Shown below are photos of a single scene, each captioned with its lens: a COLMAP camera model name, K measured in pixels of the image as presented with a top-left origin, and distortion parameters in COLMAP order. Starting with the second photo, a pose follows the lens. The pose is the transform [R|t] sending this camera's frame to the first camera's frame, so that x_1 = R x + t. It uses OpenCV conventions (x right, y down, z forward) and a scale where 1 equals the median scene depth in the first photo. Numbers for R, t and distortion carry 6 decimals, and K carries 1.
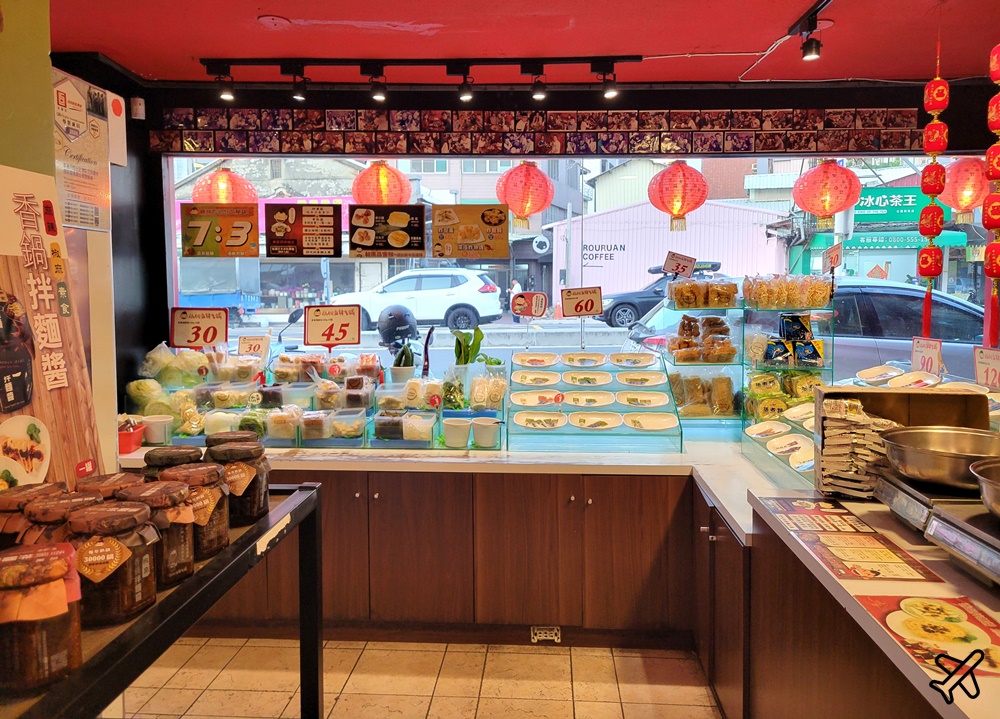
lens RADIAL K [[748.1, 0, 501.5], [0, 748.1, 350.0], [0, 0, 1]] dist [0.036086, -0.000771]
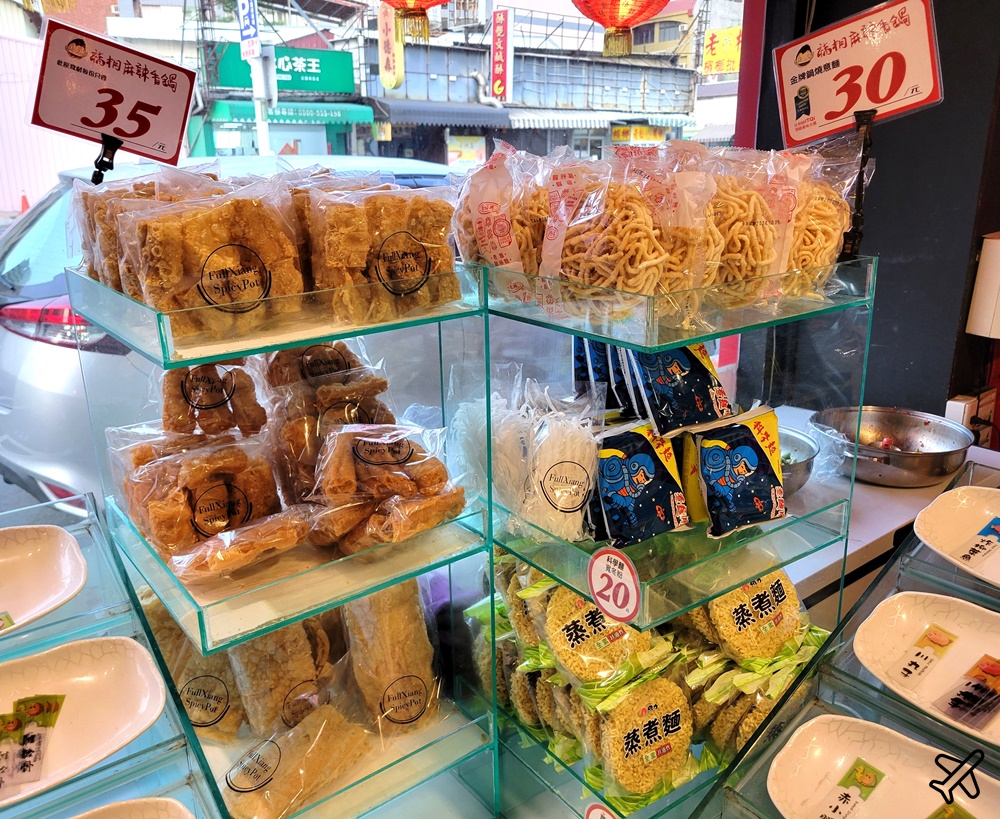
lens RADIAL K [[829.2, 0, 496.8], [0, 829.2, 410.8], [0, 0, 1]] dist [0.001103, -0.004465]
pose [[0.750545, -0.192917, 0.632032, 0.150060], [0.063459, 0.973059, 0.221651, -0.071514], [-0.657765, -0.126251, 0.742567, 0.728541]]
